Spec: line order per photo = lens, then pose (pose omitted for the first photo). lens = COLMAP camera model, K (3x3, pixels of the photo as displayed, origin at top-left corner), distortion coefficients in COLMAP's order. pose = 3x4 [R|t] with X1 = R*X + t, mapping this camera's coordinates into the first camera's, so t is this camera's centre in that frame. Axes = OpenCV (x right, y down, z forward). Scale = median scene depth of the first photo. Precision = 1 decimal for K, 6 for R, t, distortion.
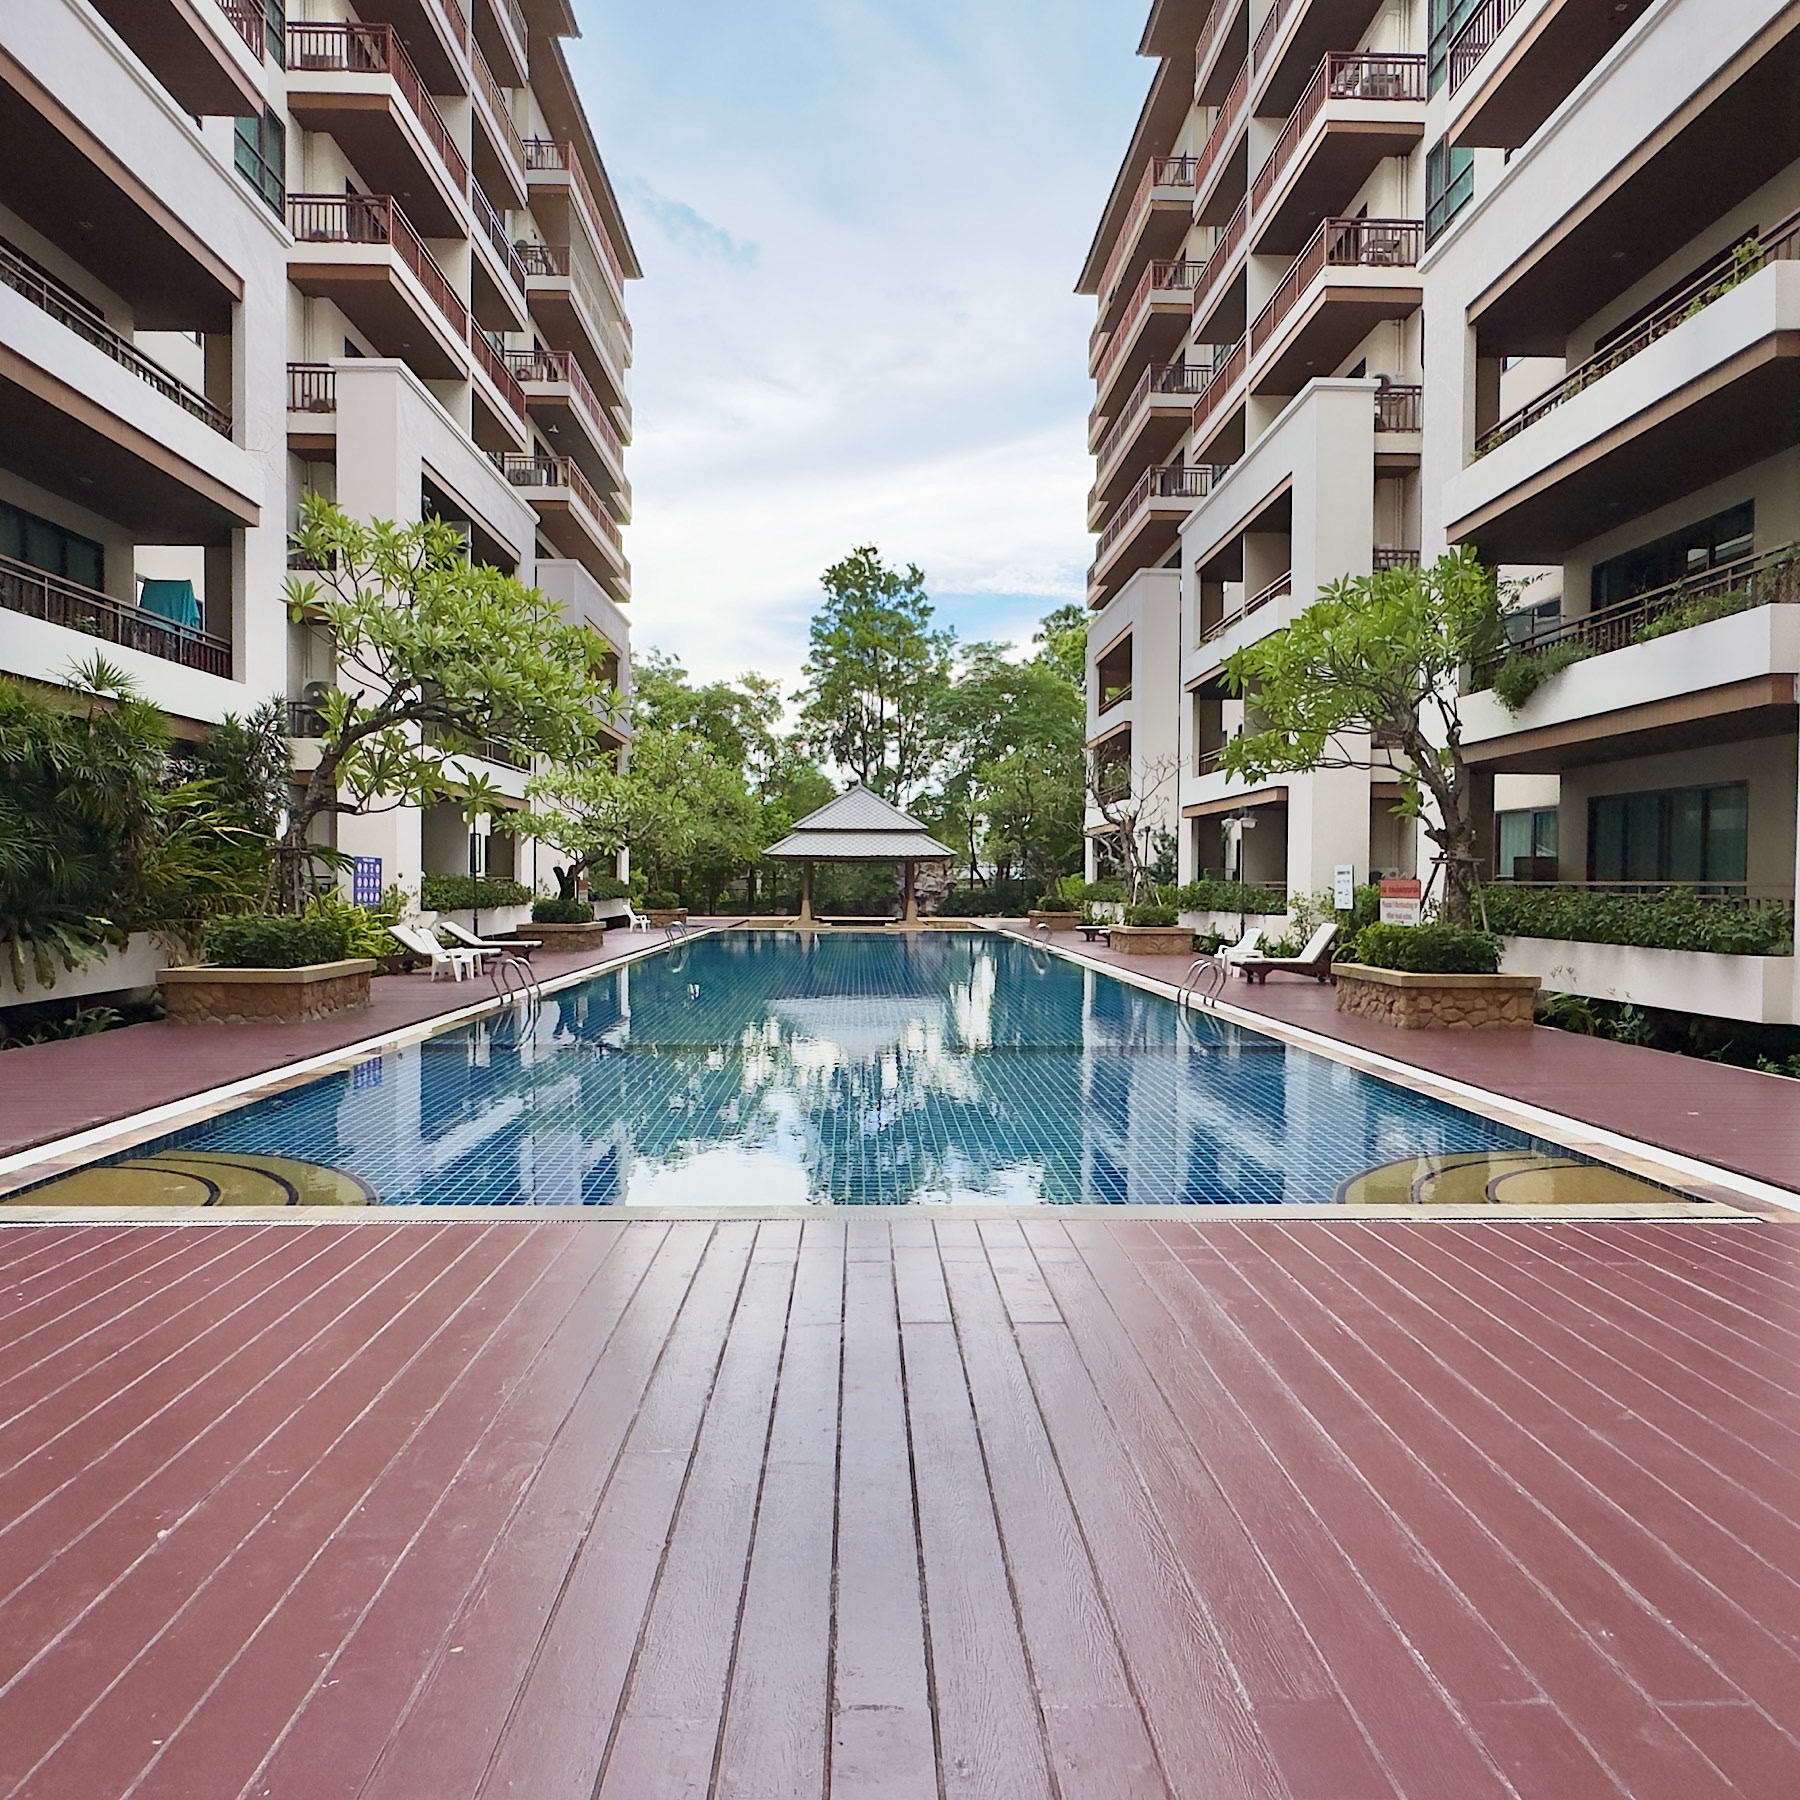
lens RADIAL K [[1280.3, 0, 900.5], [0, 1280.3, 893.6], [0, 0, 1]] dist [0.008723, 0.001739]
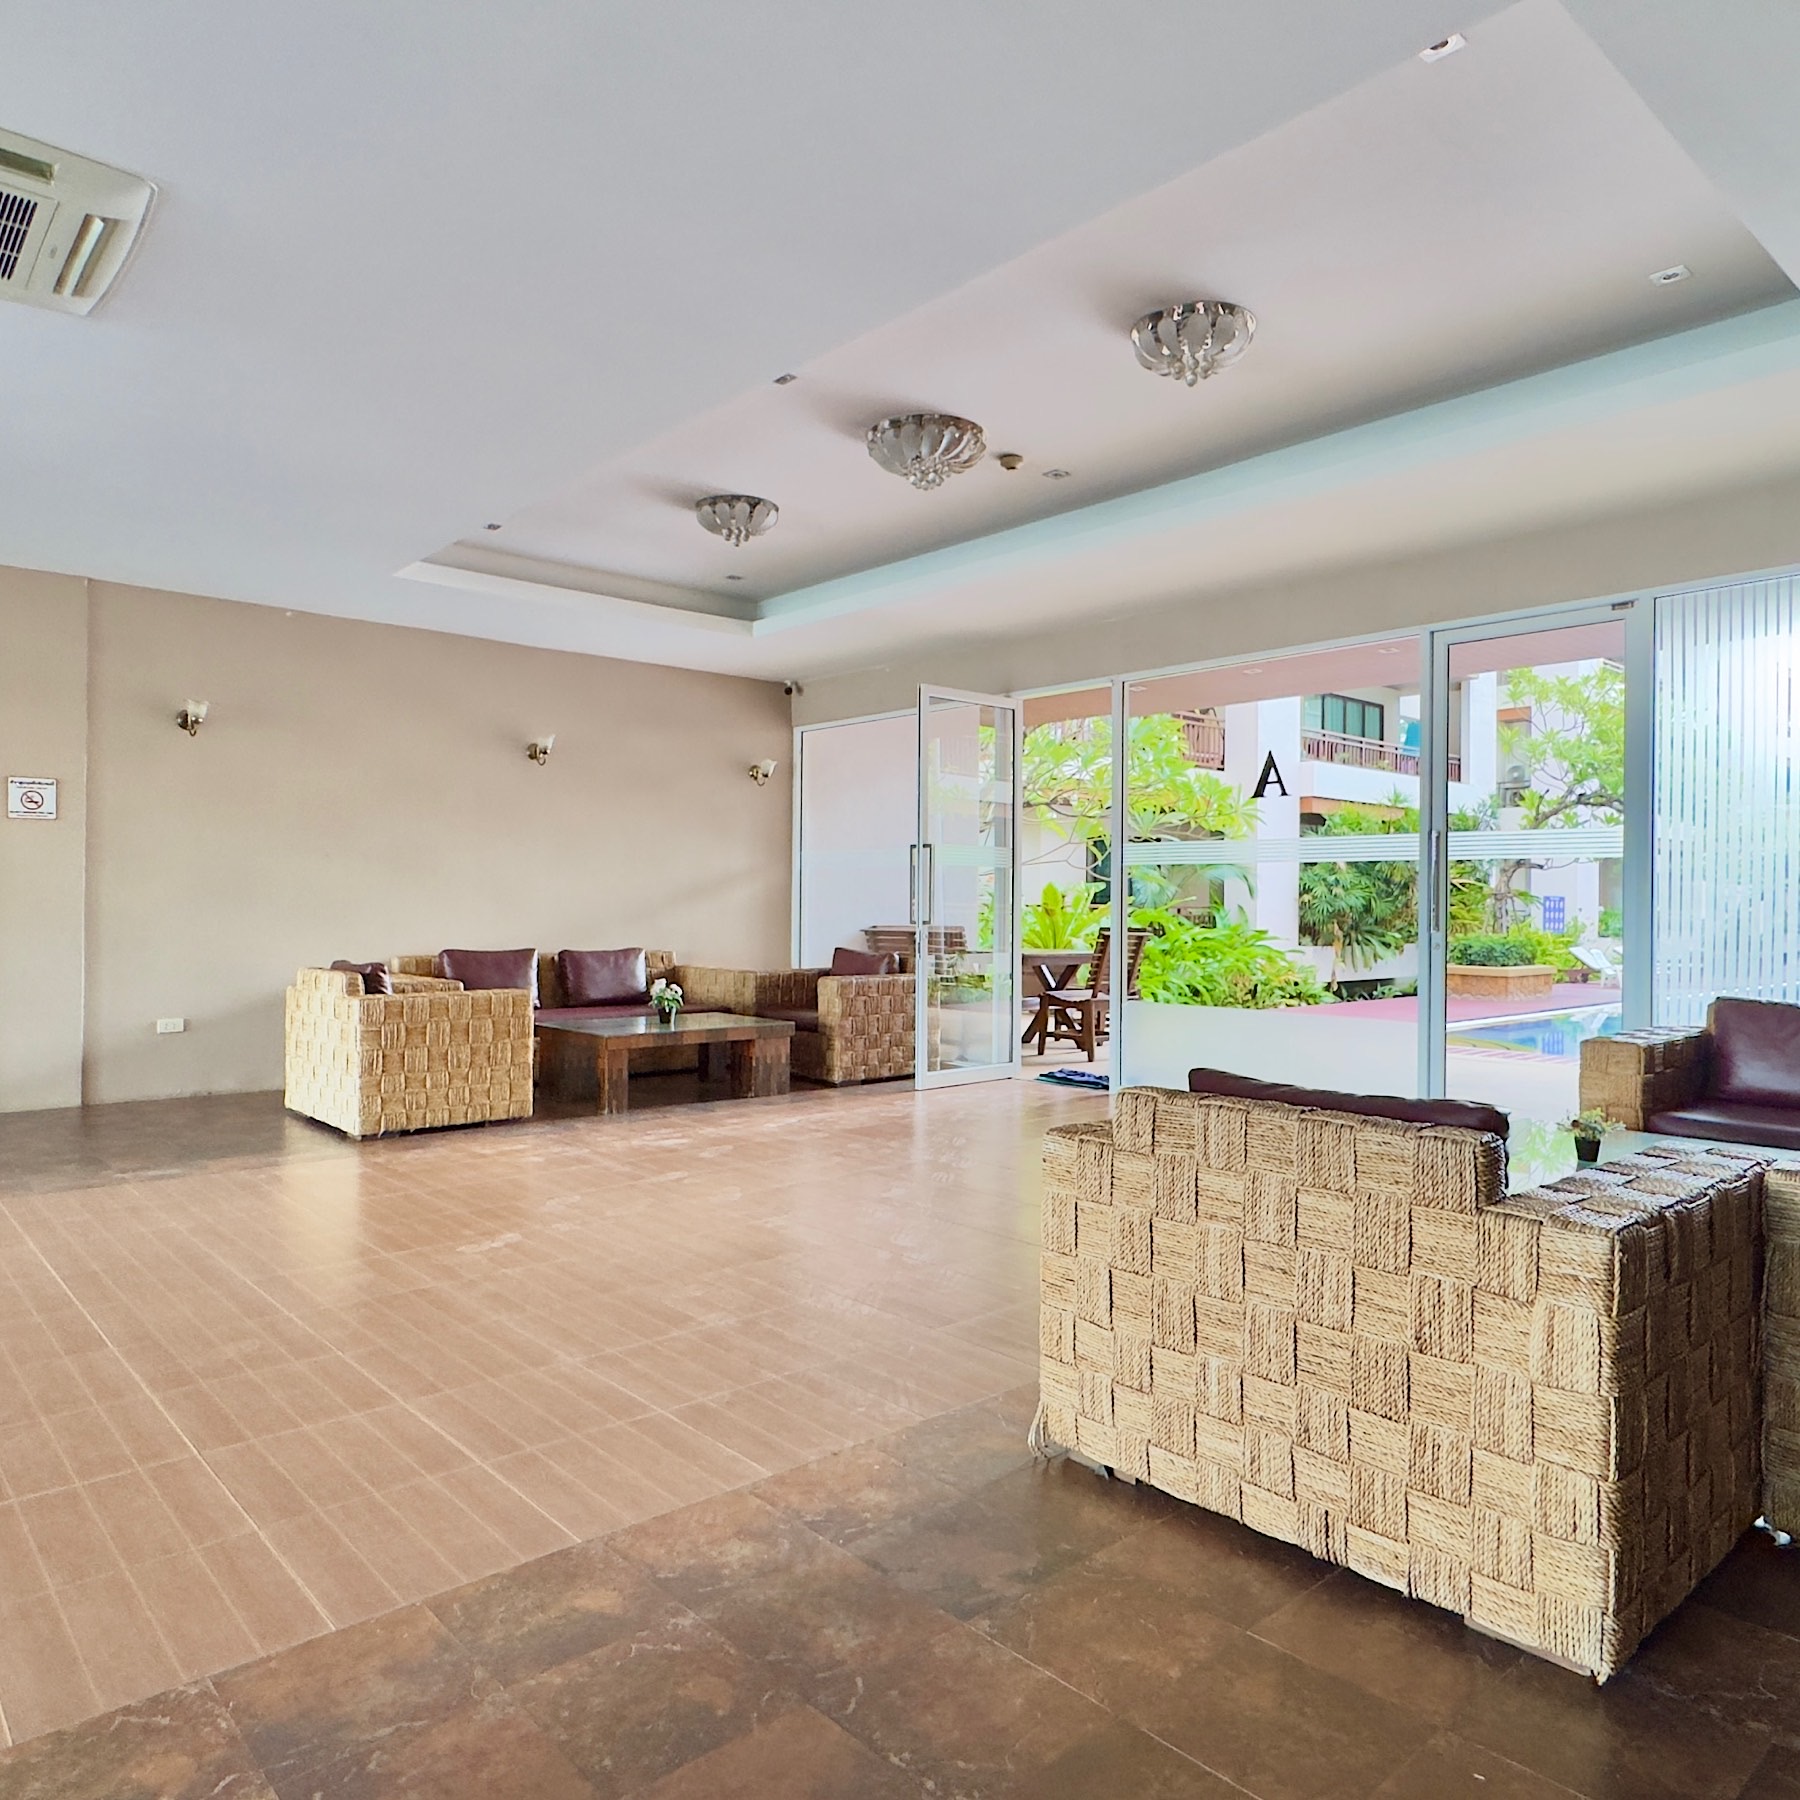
lens RADIAL K [[1280.3, 0, 899.8], [0, 1280.3, 900.2], [0, 0, 1]] dist [0.008723, 0.001739]
pose [[0.643182, -0.001778, -0.765711, 0.248102], [-0.013889, 0.999806, -0.013988, 0.006044], [0.765587, 0.019632, 0.643032, -0.559043]]
